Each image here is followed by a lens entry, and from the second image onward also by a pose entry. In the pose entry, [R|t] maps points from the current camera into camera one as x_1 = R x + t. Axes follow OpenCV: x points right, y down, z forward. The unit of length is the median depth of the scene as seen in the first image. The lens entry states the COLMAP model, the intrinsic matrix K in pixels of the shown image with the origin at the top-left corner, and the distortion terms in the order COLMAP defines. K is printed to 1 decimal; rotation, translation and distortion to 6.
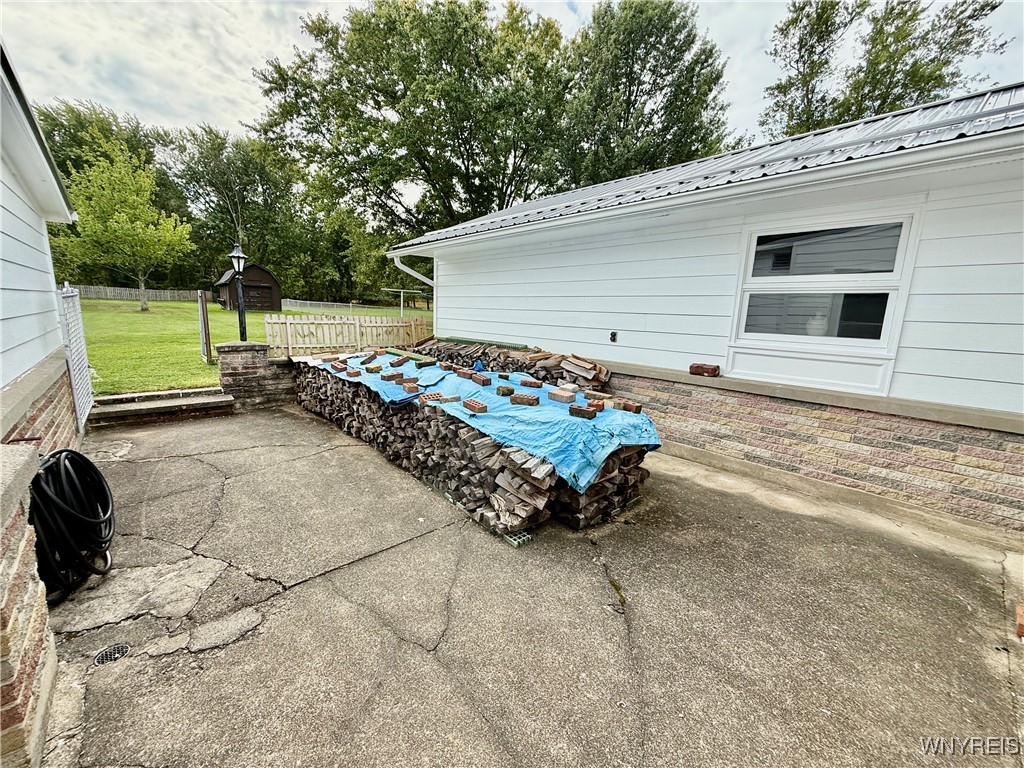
lens RADIAL K [[407.2, 0, 509.6], [0, 407.2, 382.6], [0, 0, 1]] dist [0.002989, -0.000064]
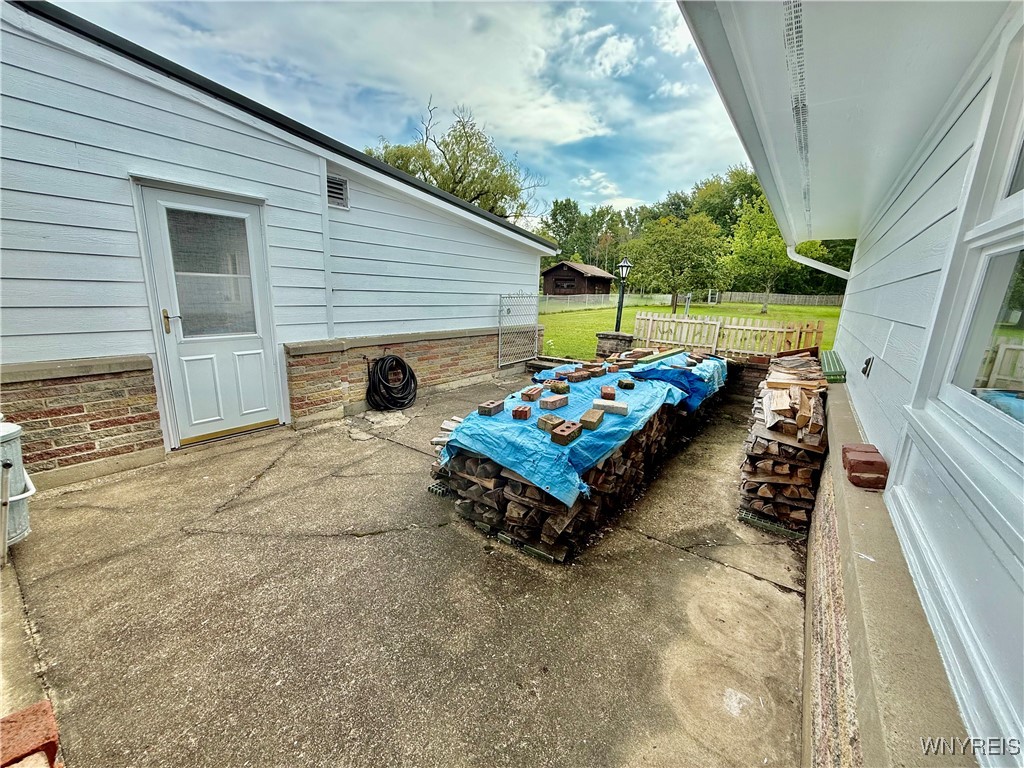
lens RADIAL K [[407.2, 0, 508.8], [0, 407.2, 386.7], [0, 0, 1]] dist [0.002989, -0.000064]
pose [[0.196116, 0.196687, -0.960652, 0.557503], [-0.199787, 0.967142, 0.157230, -0.069151], [0.960012, 0.161091, 0.228968, 0.415401]]
